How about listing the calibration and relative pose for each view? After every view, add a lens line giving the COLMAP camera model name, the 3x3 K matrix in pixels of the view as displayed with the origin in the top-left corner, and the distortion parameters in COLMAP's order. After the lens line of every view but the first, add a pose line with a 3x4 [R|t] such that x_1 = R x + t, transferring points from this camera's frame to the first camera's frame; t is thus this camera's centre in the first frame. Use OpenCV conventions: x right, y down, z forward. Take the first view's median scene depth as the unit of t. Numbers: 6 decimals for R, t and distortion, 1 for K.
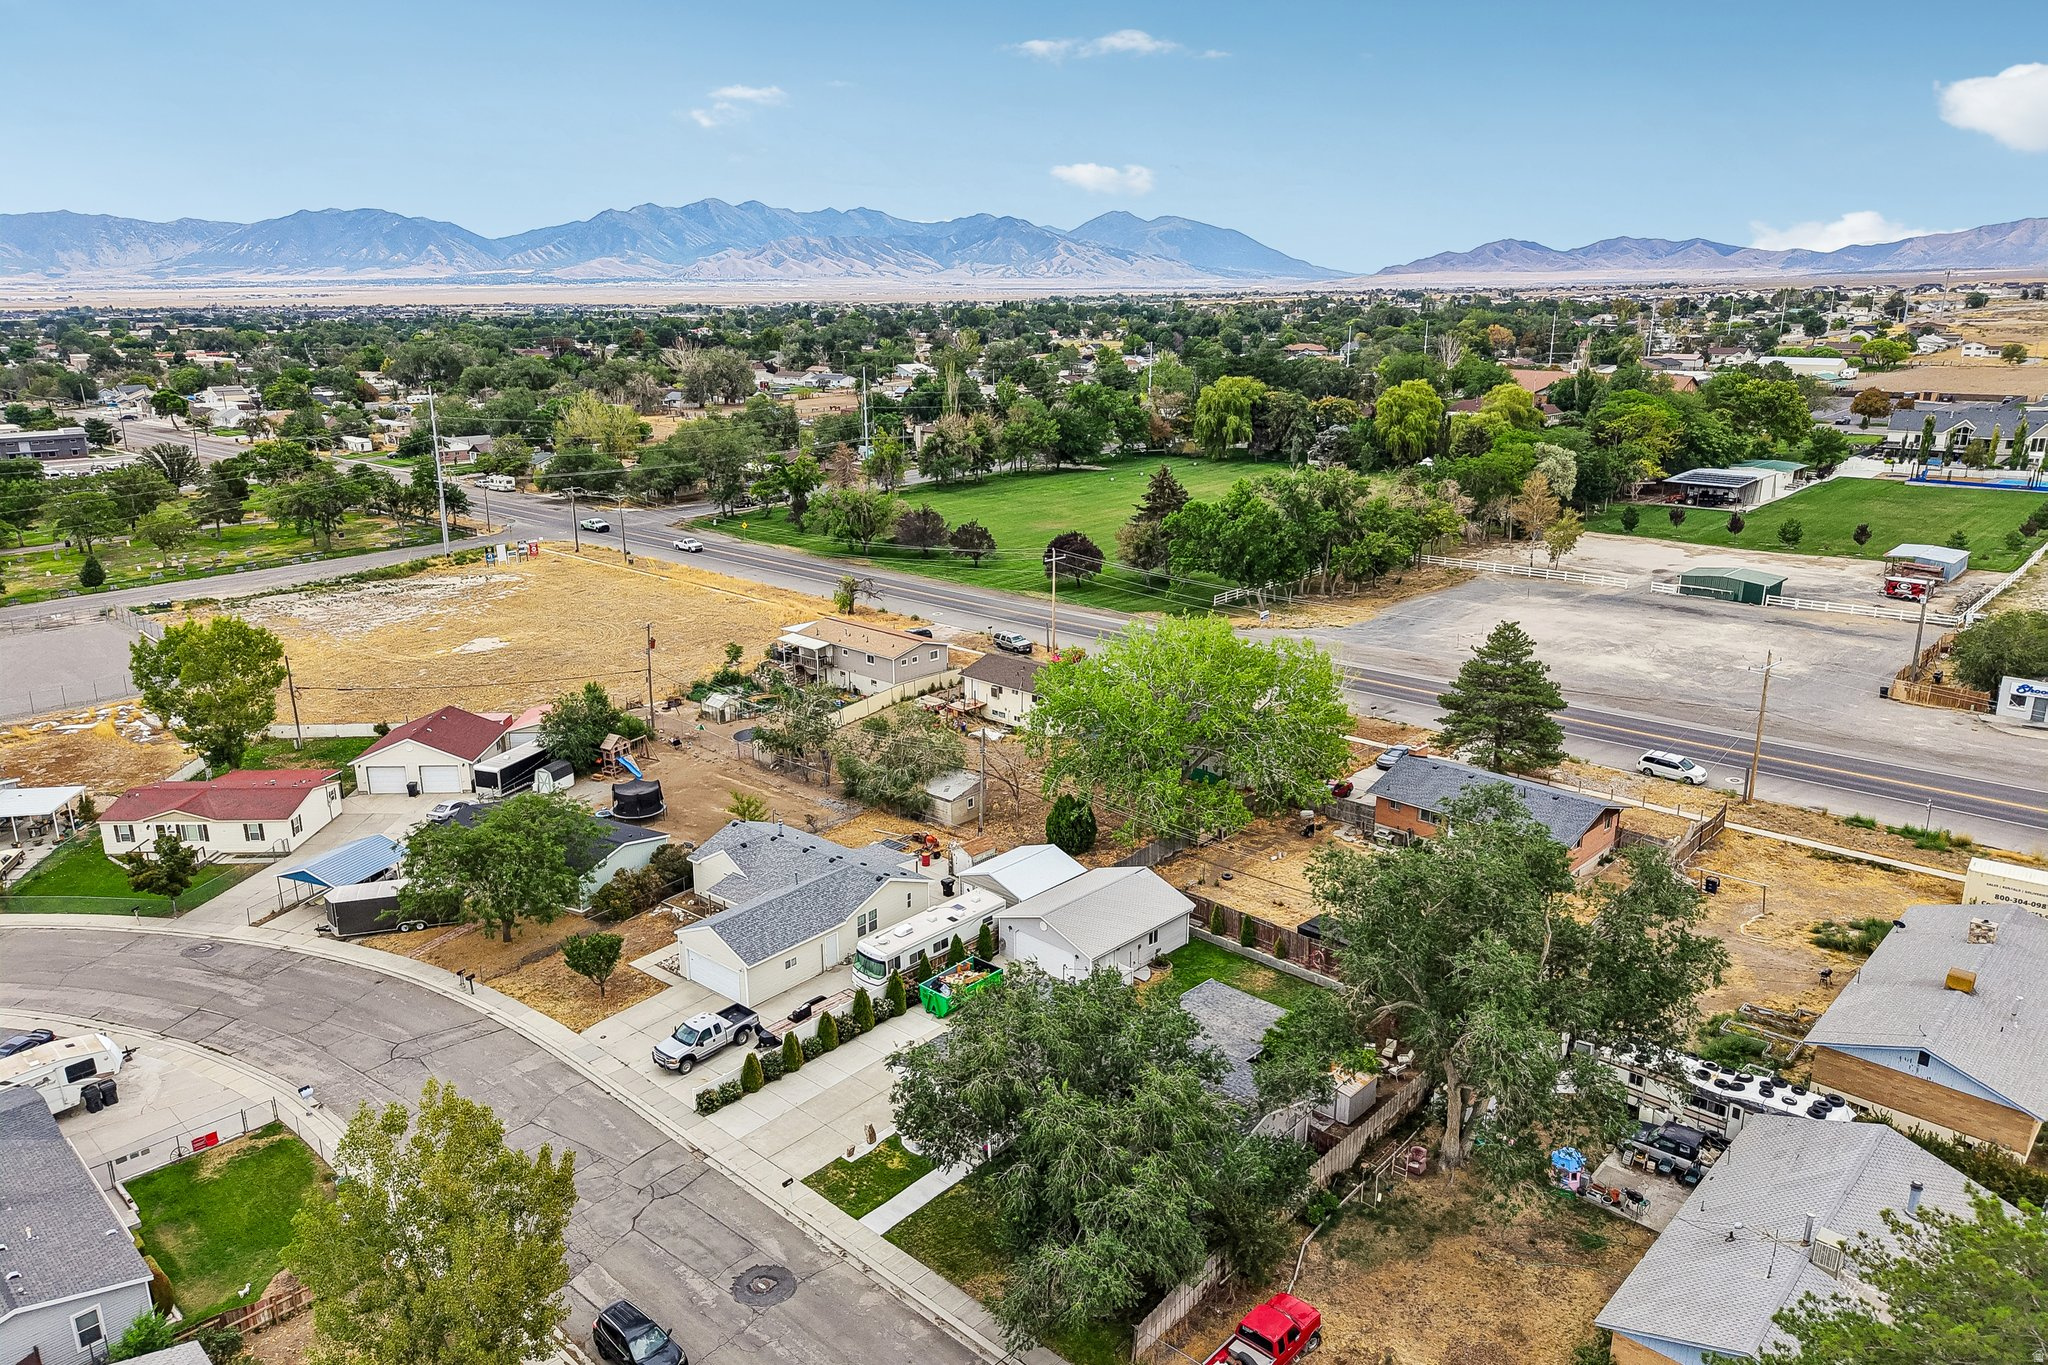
lens RADIAL K [[1361.9, 0, 1026.8], [0, 1361.9, 691.0], [0, 0, 1]] dist [0.056709, -0.070657]
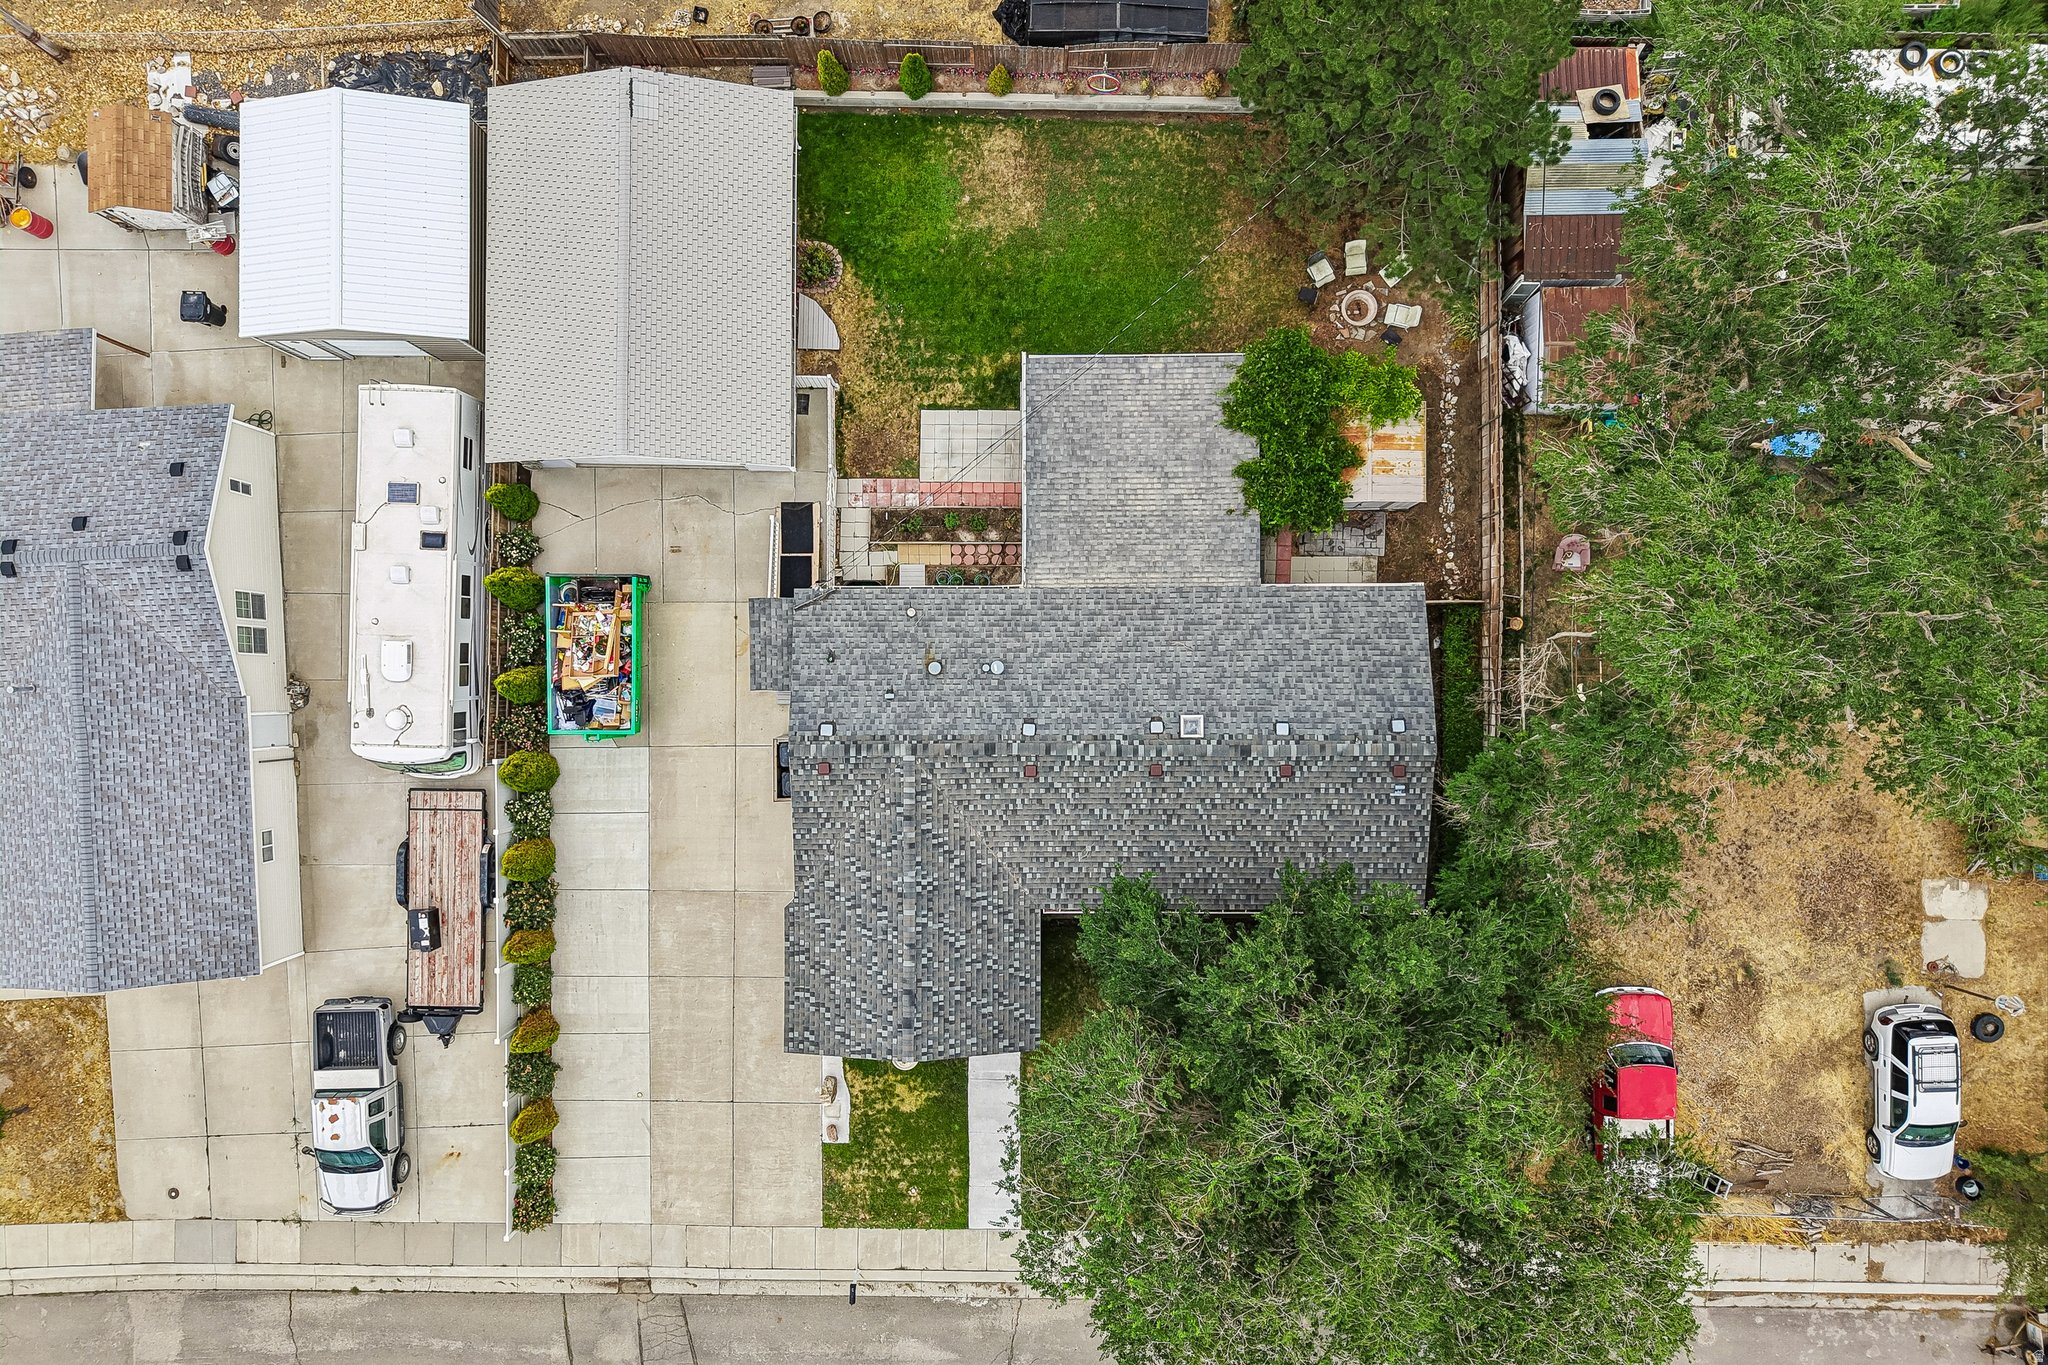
lens RADIAL K [[1368.7, 0, 1026.7], [0, 1368.7, 674.0], [0, 0, 1]] dist [0.028821, -0.033578]
pose [[0.727325, -0.686292, 0.001531, 0.038694], [0.188497, 0.201911, 0.961093, -0.145776], [-0.659900, -0.698739, 0.276219, 0.507239]]
